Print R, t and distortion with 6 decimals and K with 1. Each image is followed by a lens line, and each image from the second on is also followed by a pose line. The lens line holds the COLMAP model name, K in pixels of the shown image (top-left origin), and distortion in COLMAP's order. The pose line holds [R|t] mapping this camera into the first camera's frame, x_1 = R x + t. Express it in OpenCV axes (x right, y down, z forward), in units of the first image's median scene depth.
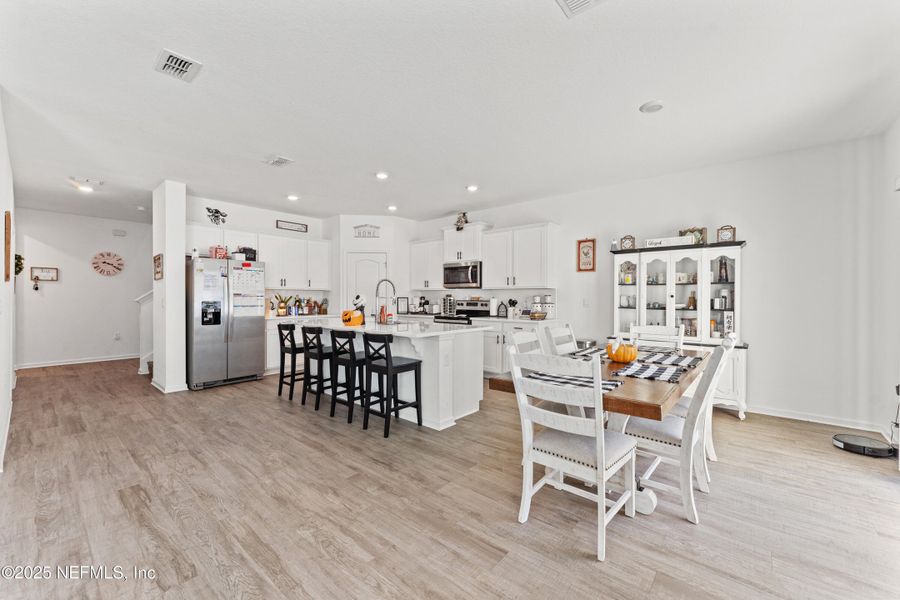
lens RADIAL K [[359.3, 0, 448.1], [0, 359.3, 298.6], [0, 0, 1]] dist [0.002316, 0.000947]
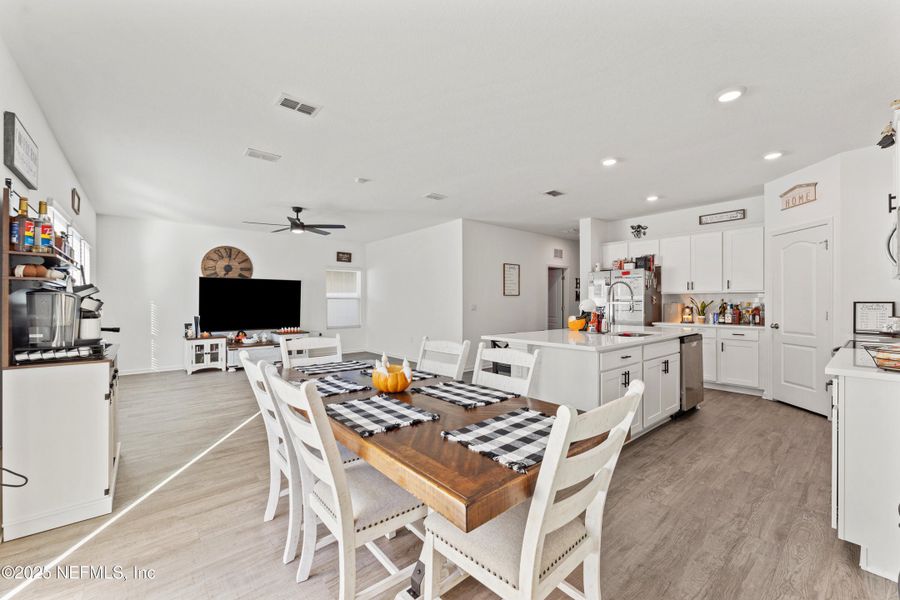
lens RADIAL K [[359.3, 0, 450.1], [0, 359.3, 302.6], [0, 0, 1]] dist [0.002316, 0.000947]
pose [[-0.149585, -0.000611, -0.988749, 0.719107], [0.000179, 1.000000, -0.000645, -0.002855], [0.988749, -0.000273, -0.149585, 0.738771]]
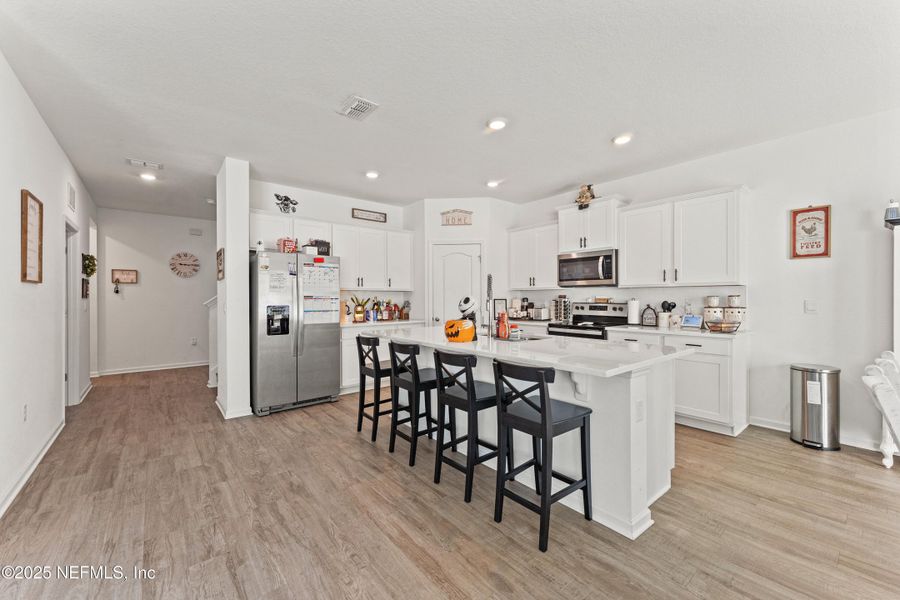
lens RADIAL K [[359.3, 0, 450.3], [0, 359.3, 296.7], [0, 0, 1]] dist [0.002316, 0.000947]
pose [[0.985669, -0.005627, -0.168594, -0.155423], [0.004742, 0.999973, -0.005651, -0.006670], [0.168622, 0.004770, 0.985669, 0.296817]]
